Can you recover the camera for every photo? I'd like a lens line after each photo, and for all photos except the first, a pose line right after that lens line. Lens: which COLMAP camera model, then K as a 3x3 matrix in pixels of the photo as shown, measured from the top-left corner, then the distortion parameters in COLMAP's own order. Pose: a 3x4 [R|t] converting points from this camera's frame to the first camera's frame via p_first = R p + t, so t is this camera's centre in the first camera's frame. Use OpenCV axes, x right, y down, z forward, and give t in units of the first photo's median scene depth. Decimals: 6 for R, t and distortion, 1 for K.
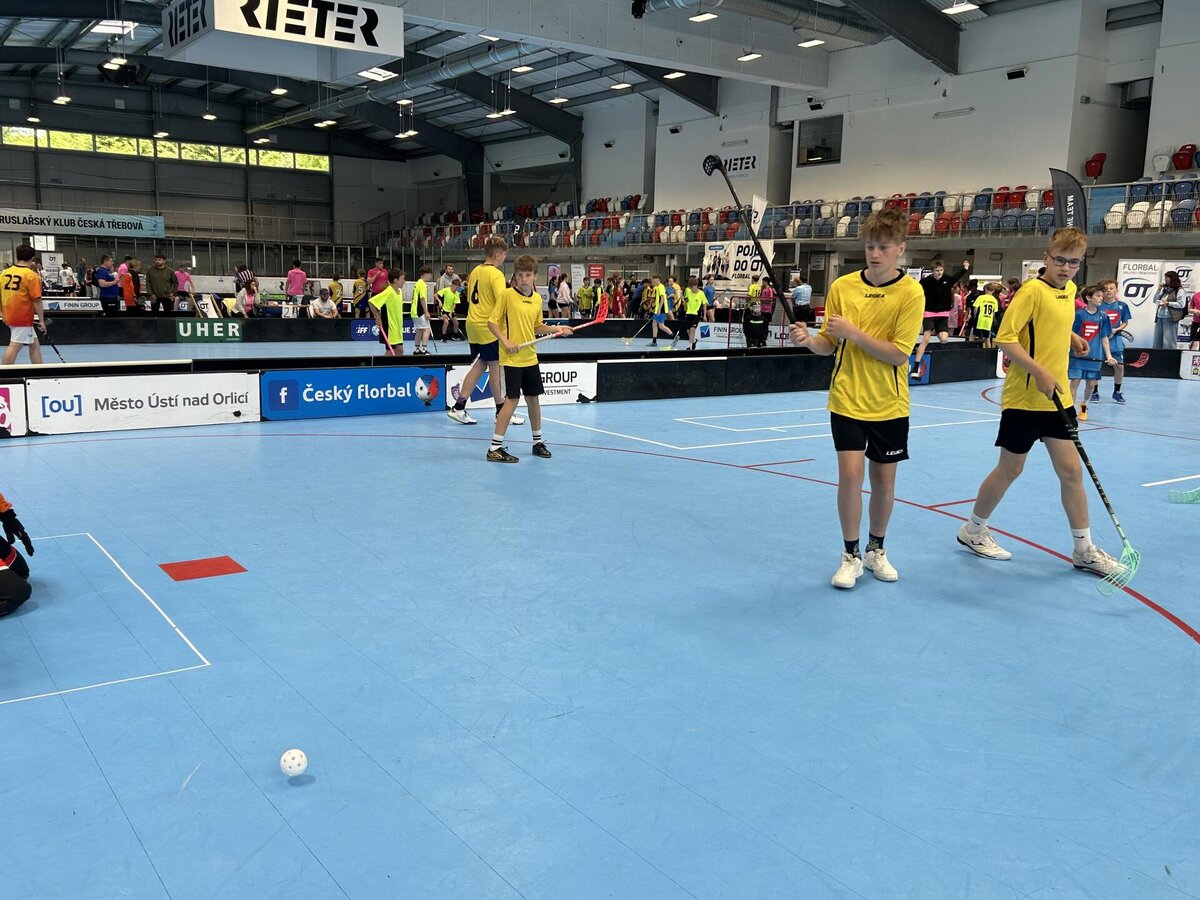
lens RADIAL K [[1054.7, 0, 582.5], [0, 1054.7, 451.2], [0, 0, 1]] dist [0.056558, -0.069174]
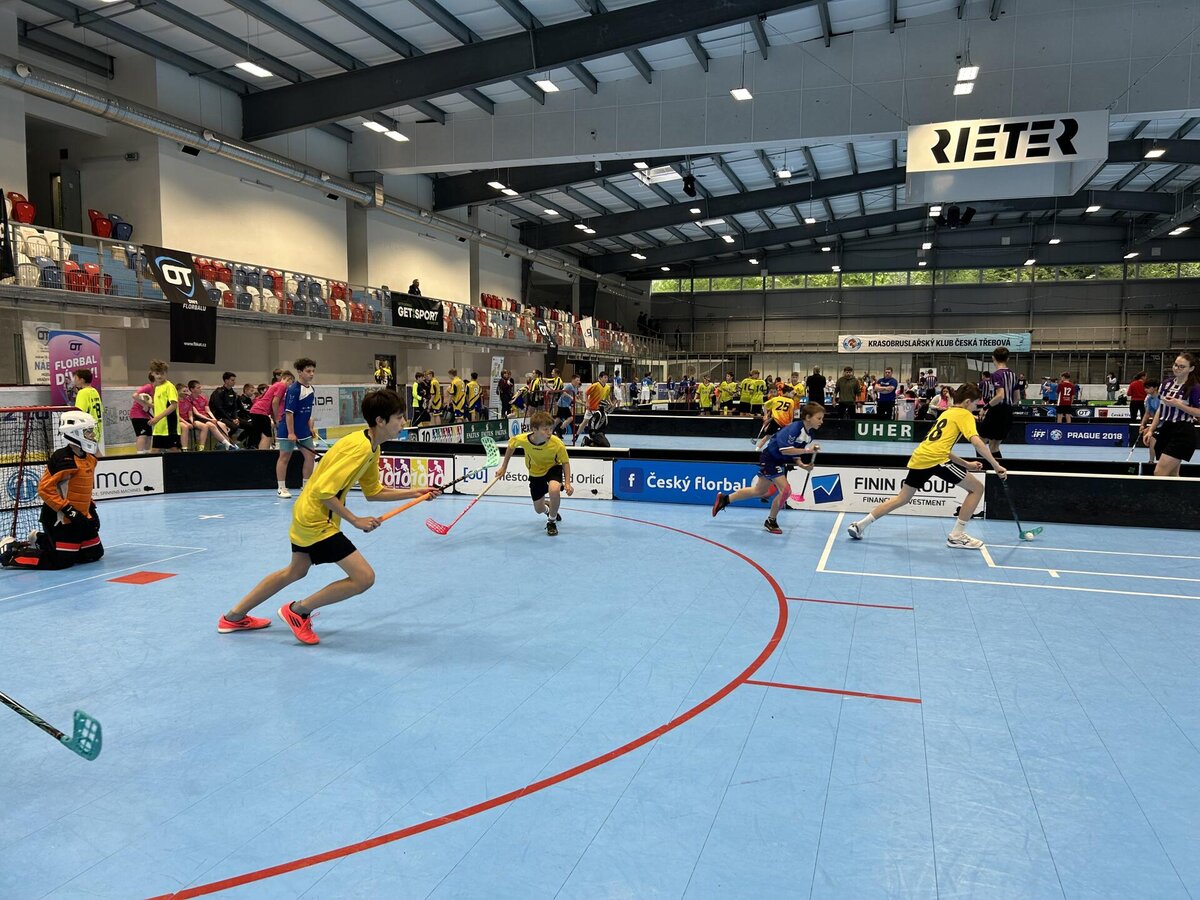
lens RADIAL K [[897.4, 0, 606.5], [0, 897.4, 458.5], [0, 0, 1]] dist [0.053525, -0.053262]
pose [[0.609653, 0.051872, -0.790969, 0.171085], [-0.118352, 0.992628, -0.026126, -0.016301], [0.783783, 0.109540, 0.611298, 0.122187]]
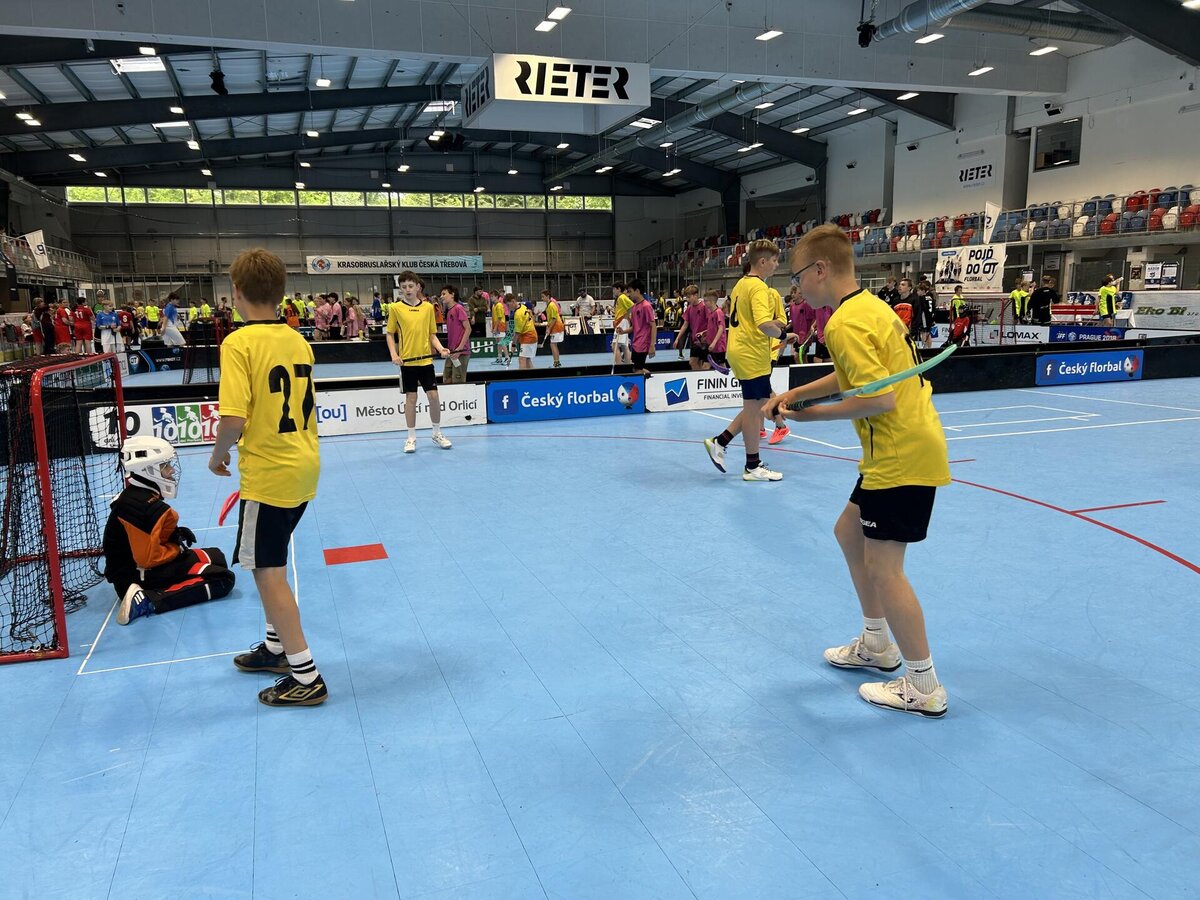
lens RADIAL K [[897.4, 0, 587.6], [0, 897.4, 457.3], [0, 0, 1]] dist [0.053525, -0.053262]
pose [[0.961966, 0.005102, -0.273123, 0.028608], [-0.000292, 0.999844, 0.017648, -0.002878], [0.273171, -0.016897, 0.961817, 0.017475]]
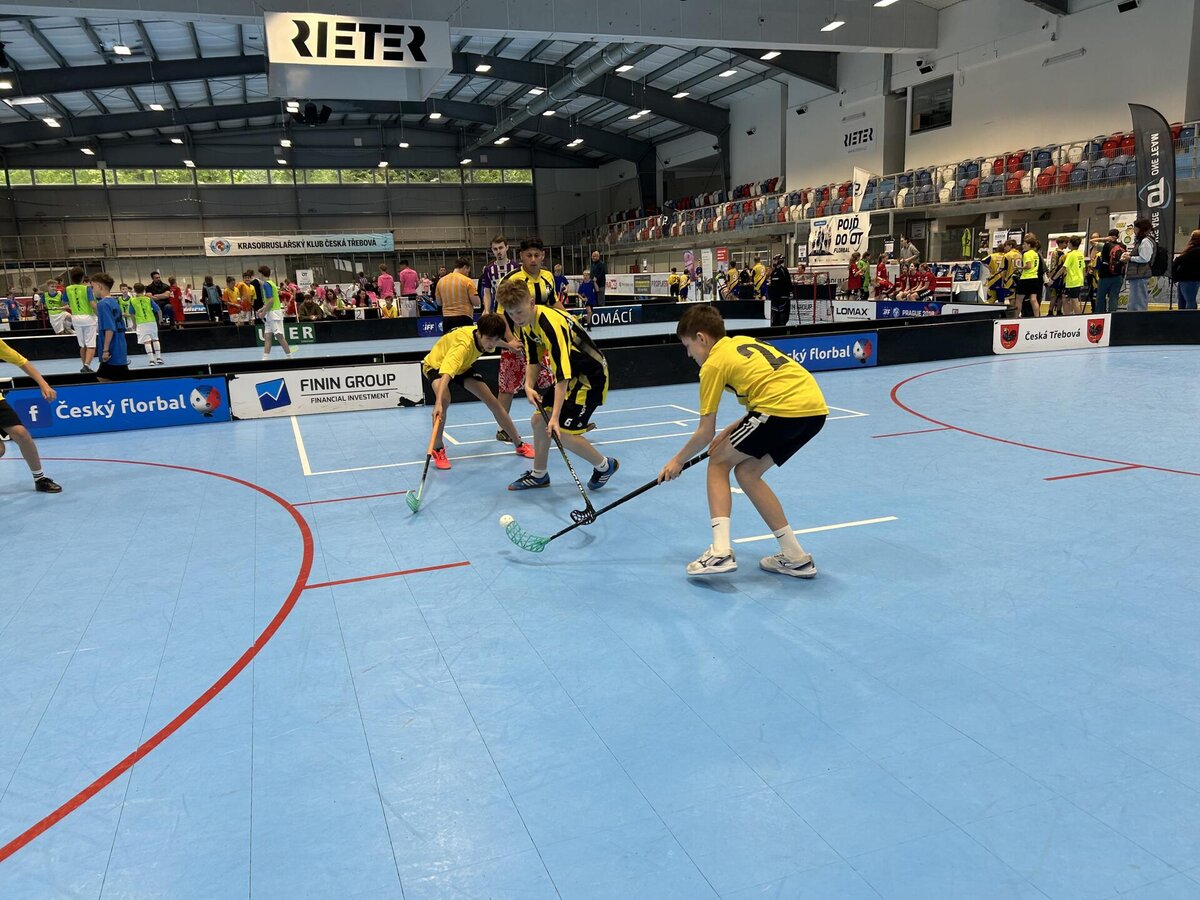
lens RADIAL K [[897.4, 0, 586.3], [0, 897.4, 456.6], [0, 0, 1]] dist [0.053525, -0.053262]
pose [[0.963180, -0.007997, -0.268739, 0.154288], [0.020497, 0.998833, 0.043739, -0.013347], [0.268075, -0.047637, 0.962219, 0.106804]]
